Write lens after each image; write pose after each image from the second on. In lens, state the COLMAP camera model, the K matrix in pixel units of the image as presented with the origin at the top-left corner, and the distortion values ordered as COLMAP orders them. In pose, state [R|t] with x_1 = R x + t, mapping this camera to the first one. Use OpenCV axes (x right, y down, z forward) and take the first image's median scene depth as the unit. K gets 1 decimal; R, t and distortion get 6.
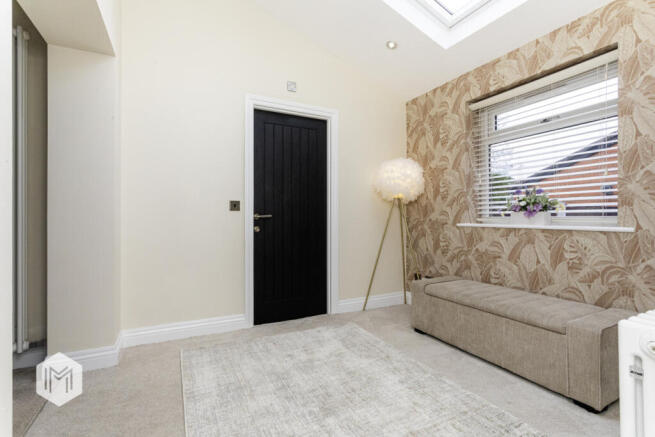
lens RADIAL K [[305.9, 0, 327.5], [0, 305.9, 218.5], [0, 0, 1]] dist [0.000737, 0.000699]
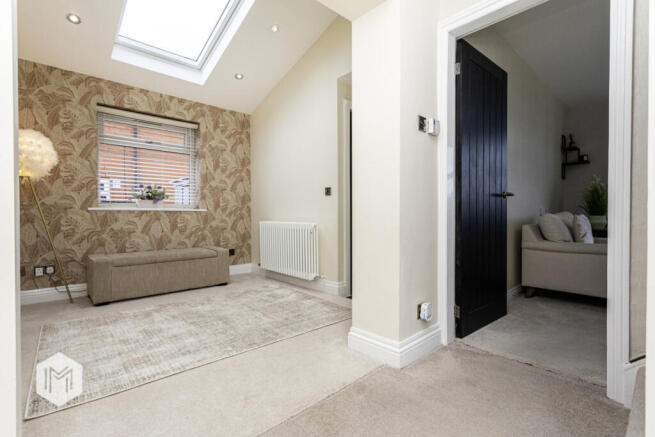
lens RADIAL K [[305.9, 0, 327.5], [0, 305.9, 218.5], [0, 0, 1]] dist [0.000737, 0.000699]
pose [[-0.270018, -0.014038, 0.962753, -1.028753], [0.001080, 0.999889, 0.014882, 0.047009], [-0.962855, 0.005058, -0.269973, 0.545248]]
